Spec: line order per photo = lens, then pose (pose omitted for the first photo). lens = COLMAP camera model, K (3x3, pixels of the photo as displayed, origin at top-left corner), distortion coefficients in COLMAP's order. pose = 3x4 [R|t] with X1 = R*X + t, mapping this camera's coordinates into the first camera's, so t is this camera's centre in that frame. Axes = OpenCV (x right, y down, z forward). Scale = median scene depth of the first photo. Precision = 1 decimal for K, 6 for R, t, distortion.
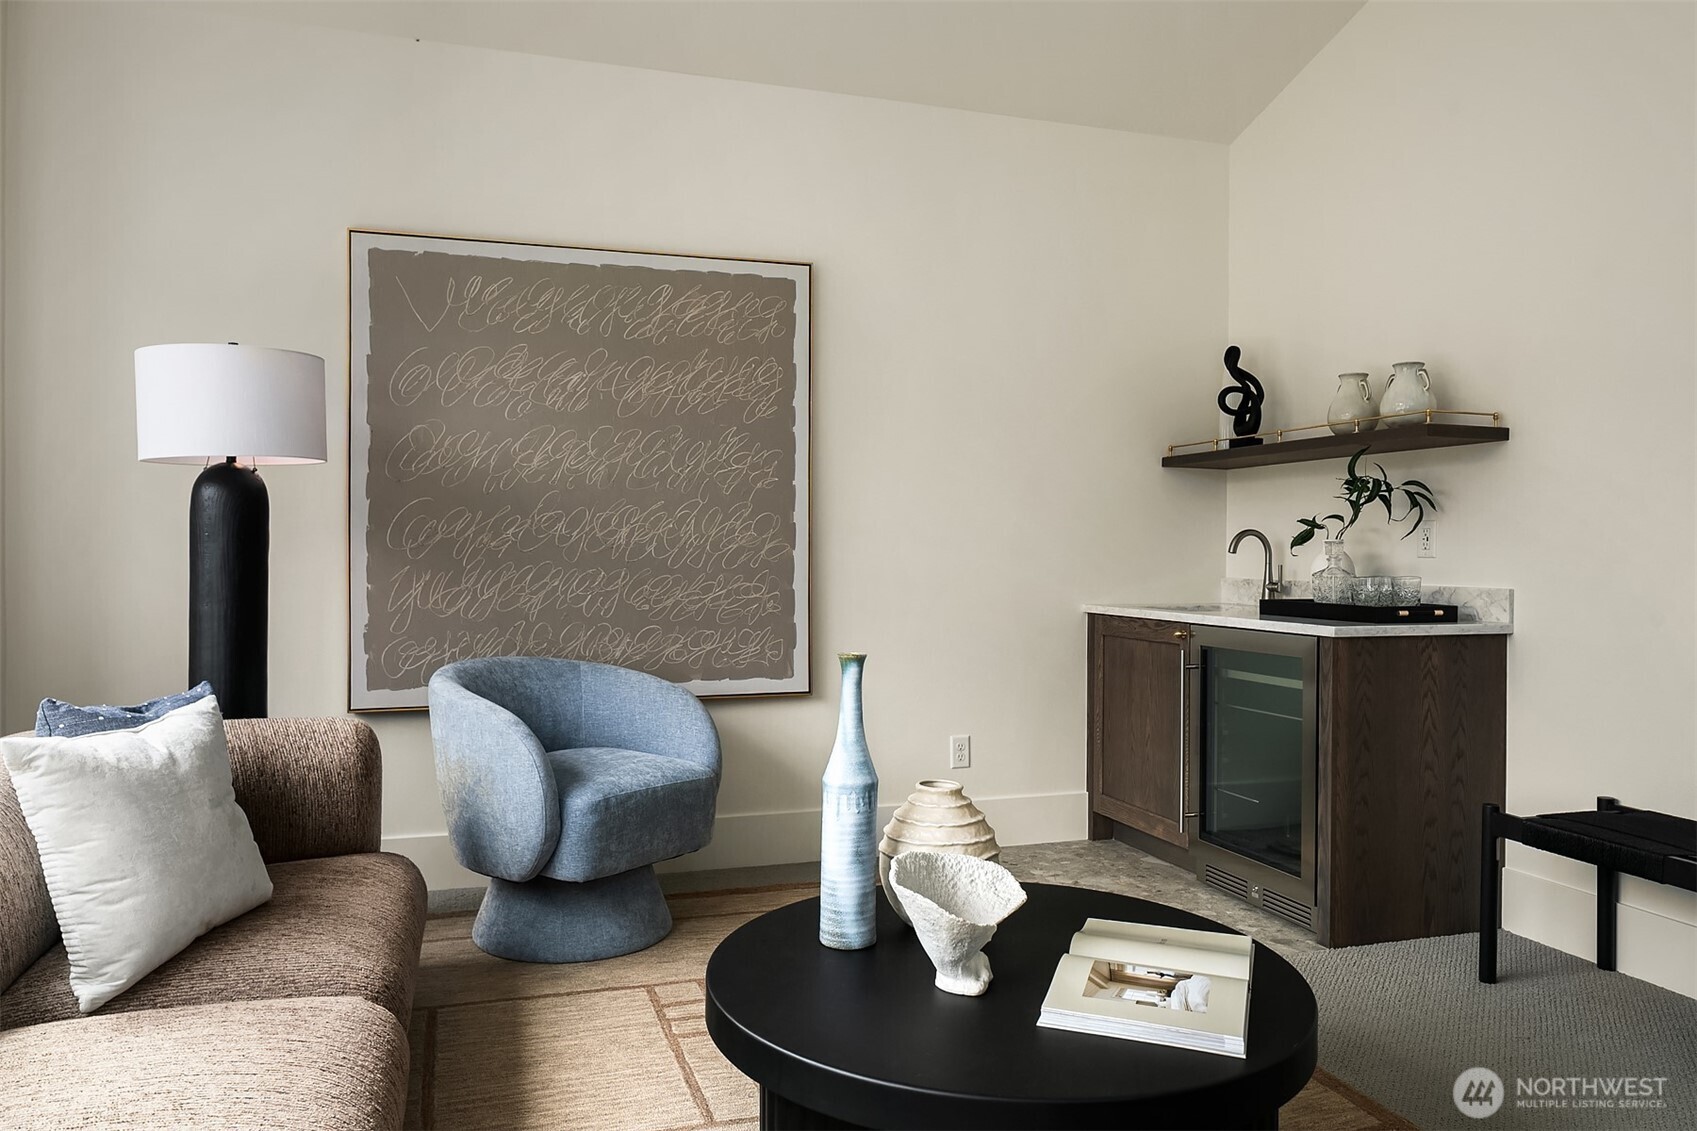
lens RADIAL K [[1169.8, 0, 848.5], [0, 1169.8, 565.5], [0, 0, 1]] dist [-0.002634, -0.000794]
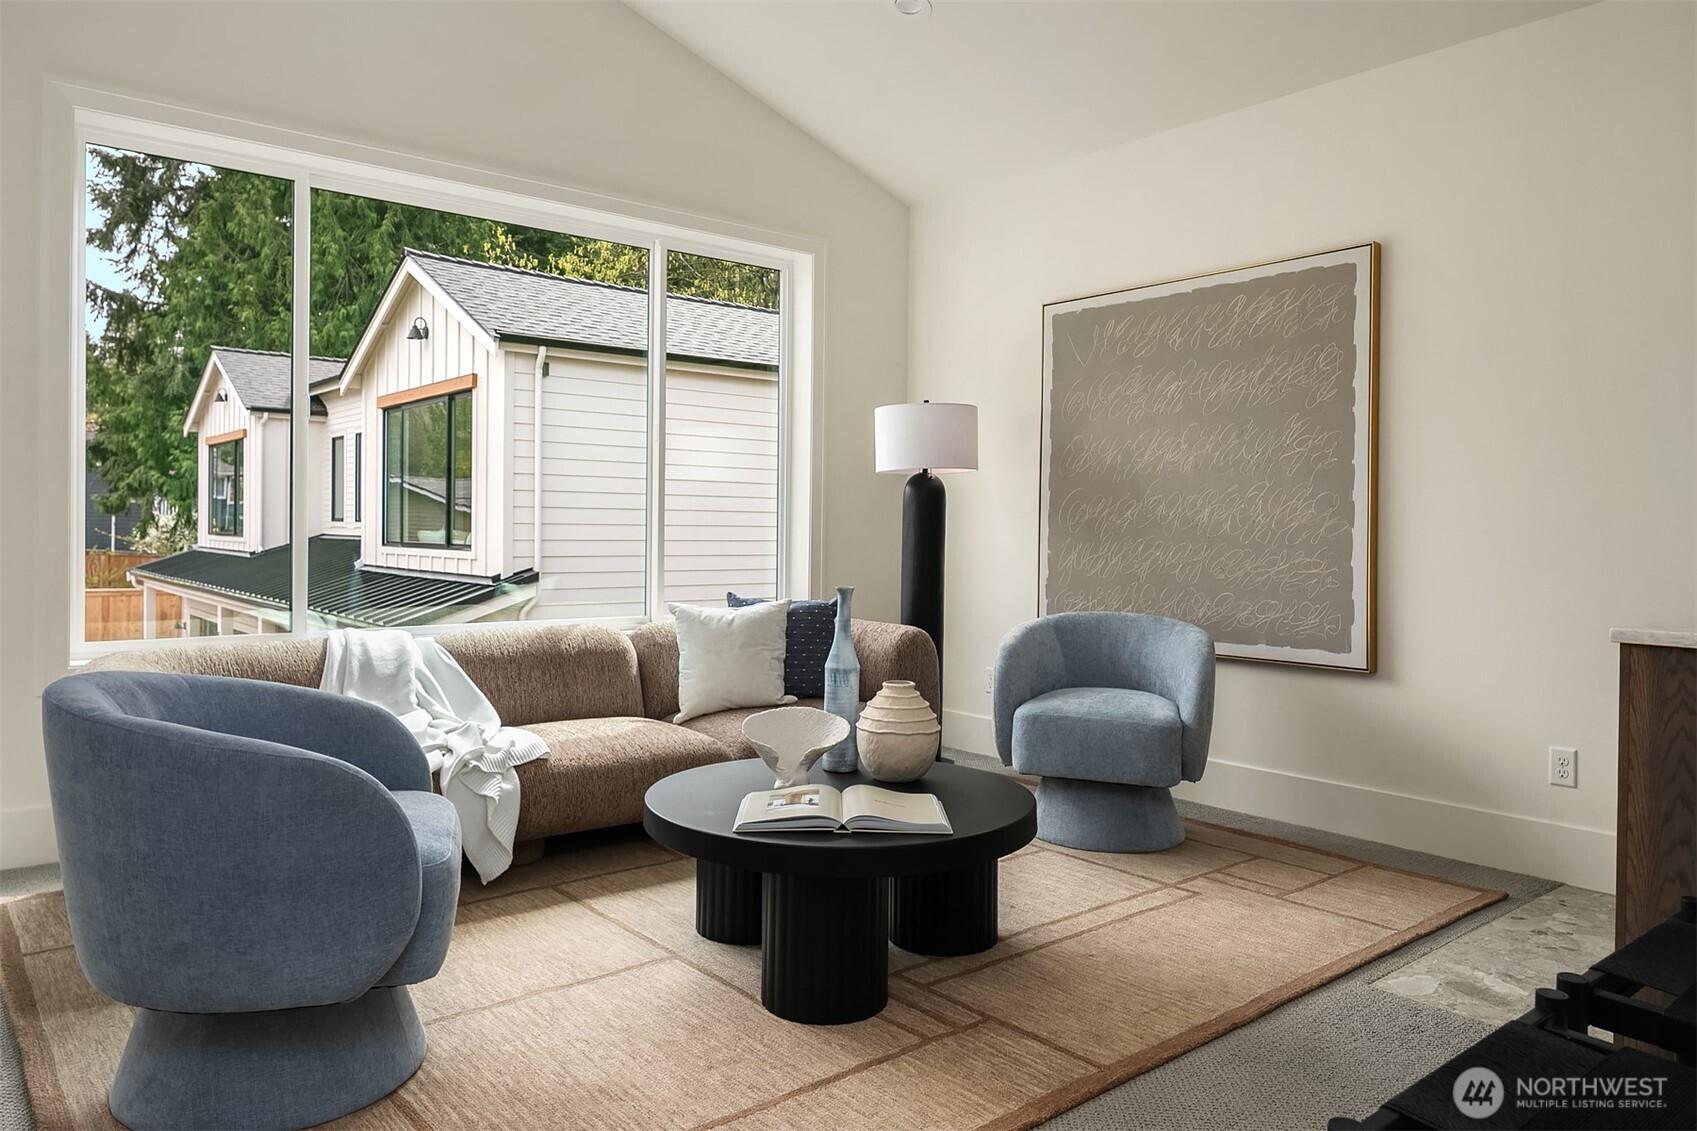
lens RADIAL K [[1187.5, 0, 850.5], [0, 1187.5, 539.2], [0, 0, 1]] dist [0.001509, 0.000259]
pose [[0.371544, 0.010664, -0.928354, 0.788902], [-0.021938, 0.999756, 0.002705, 0.003598], [0.928156, 0.019361, 0.371687, 0.221580]]
